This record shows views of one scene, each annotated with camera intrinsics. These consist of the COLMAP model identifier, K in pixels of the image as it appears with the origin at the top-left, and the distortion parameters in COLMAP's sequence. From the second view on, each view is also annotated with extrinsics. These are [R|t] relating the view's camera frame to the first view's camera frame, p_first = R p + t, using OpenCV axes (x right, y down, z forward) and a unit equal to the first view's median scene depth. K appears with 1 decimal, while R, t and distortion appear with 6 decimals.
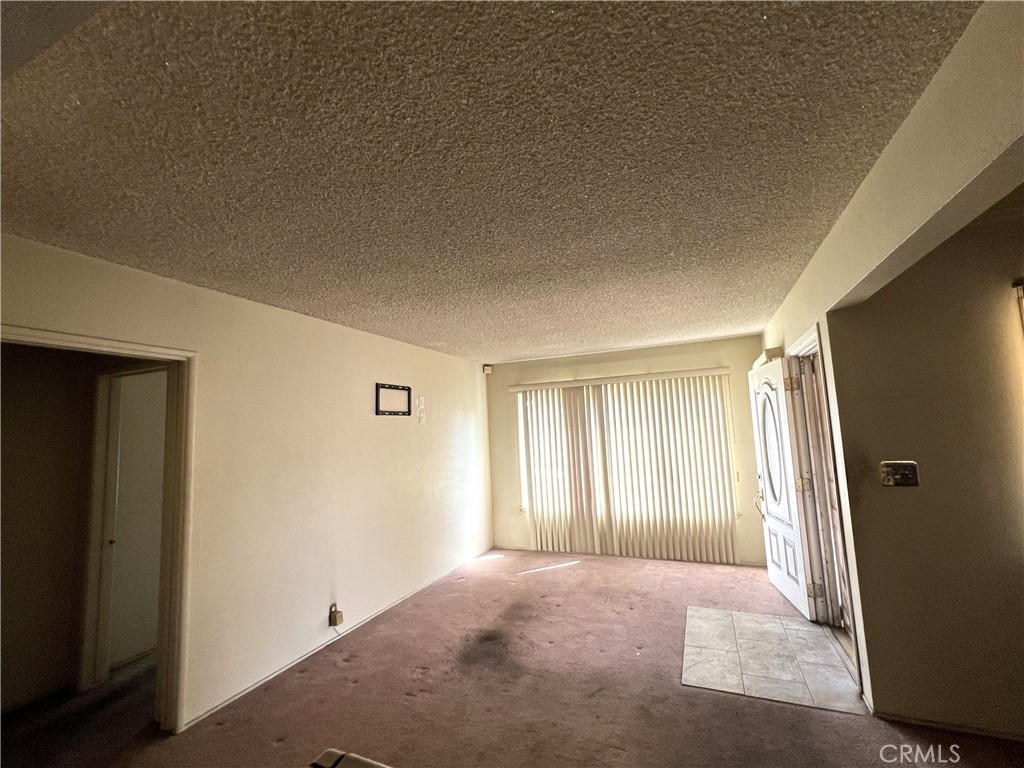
lens RADIAL K [[444.3, 0, 512.6], [0, 444.3, 386.4], [0, 0, 1]] dist [-0.000744, 0.000810]
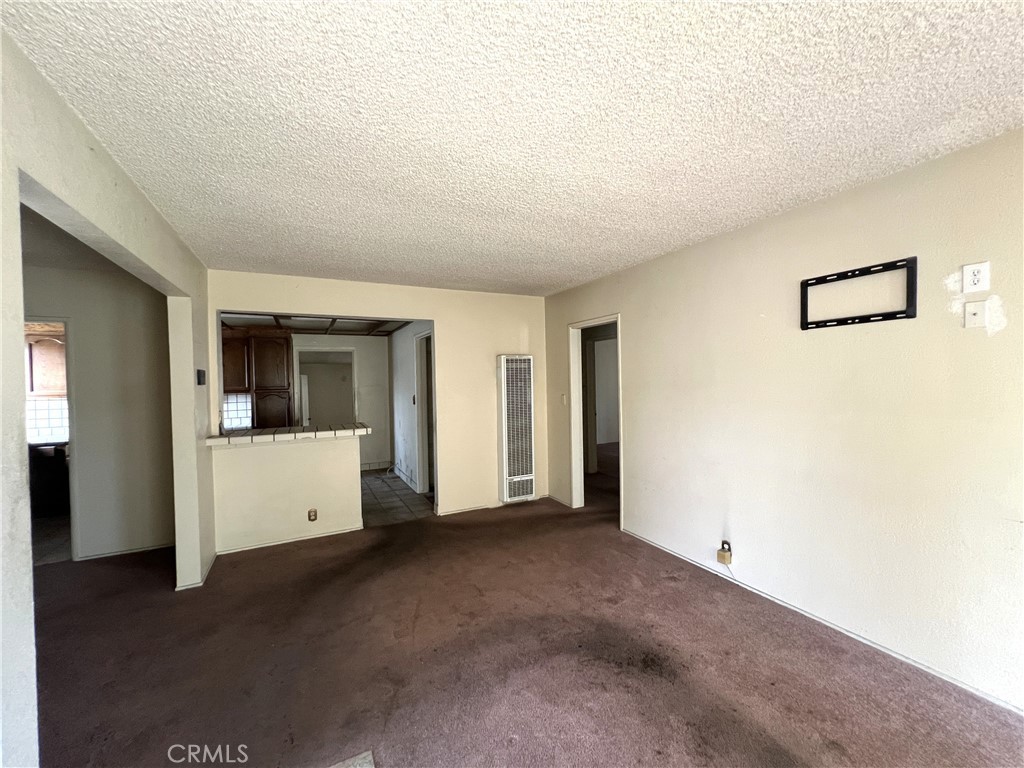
lens RADIAL K [[409.5, 0, 512.7], [0, 409.5, 387.9], [0, 0, 1]] dist [0.002962, -0.000676]
pose [[-0.641857, 0.071986, -0.763438, 0.414889], [0.125552, 0.992014, -0.012018, 0.096885], [0.756476, -0.103565, -0.645769, 0.992972]]
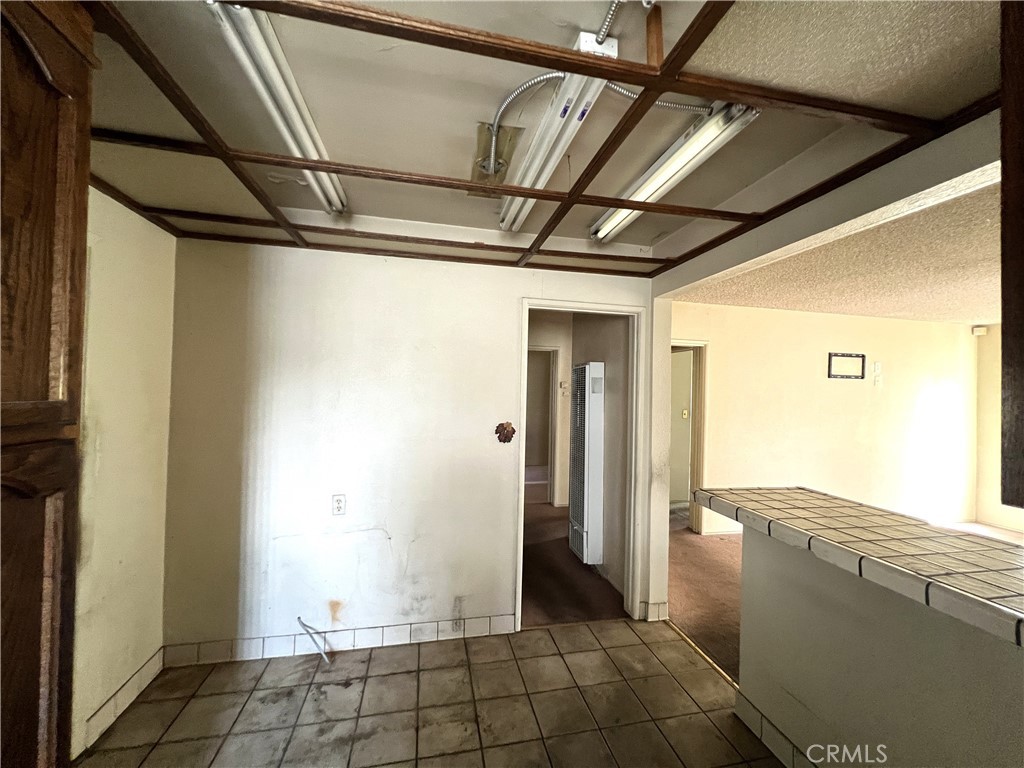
lens RADIAL K [[409.5, 0, 512.4], [0, 409.5, 387.9], [0, 0, 1]] dist [0.002962, -0.000676]
pose [[0.572757, 0.052207, -0.818061, 0.128140], [0.031452, 0.995835, 0.085573, -0.034144], [0.819121, -0.074743, 0.568730, -0.382696]]
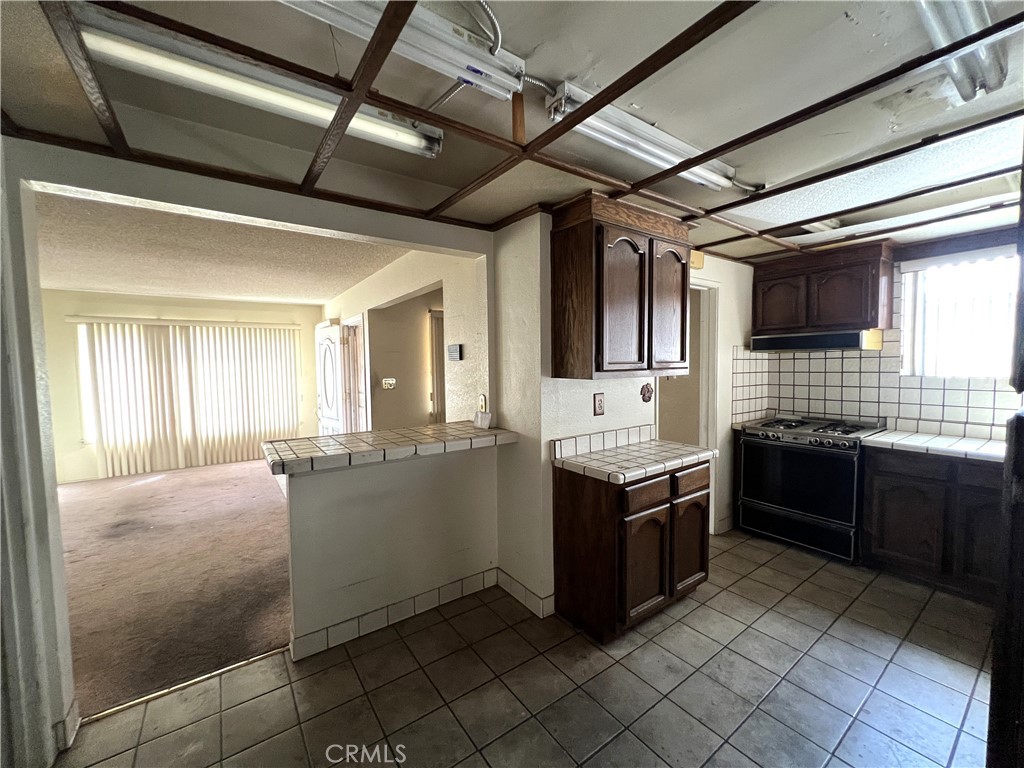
lens RADIAL K [[408.2, 0, 511.5], [0, 408.2, 384.5], [0, 0, 1]] dist [-0.000197, 0.000194]
pose [[0.522648, -0.007112, 0.852519, -0.349249], [-0.093597, 0.993442, 0.065668, -0.001729], [-0.847395, -0.114114, 0.518555, -0.369474]]
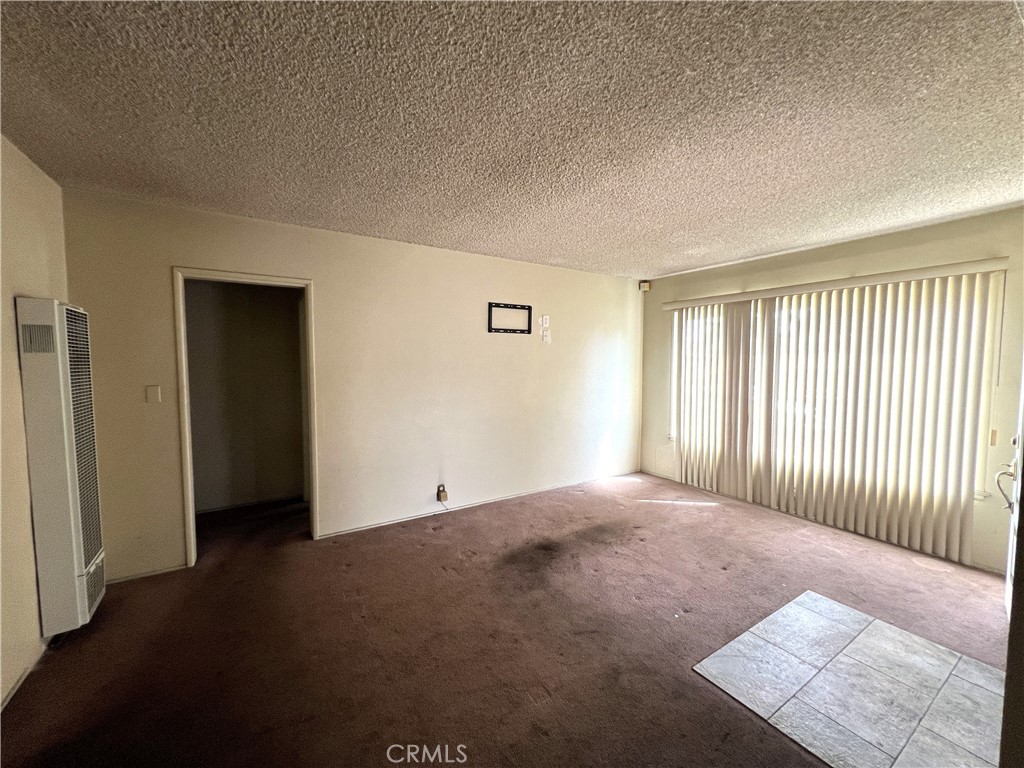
lens RADIAL K [[409.5, 0, 513.9], [0, 409.5, 385.6], [0, 0, 1]] dist [0.002962, -0.000676]
pose [[0.826361, 0.079620, -0.557484, 0.298739], [0.019471, 0.985323, 0.169585, 0.022666], [0.562805, -0.150993, 0.812682, 0.181761]]
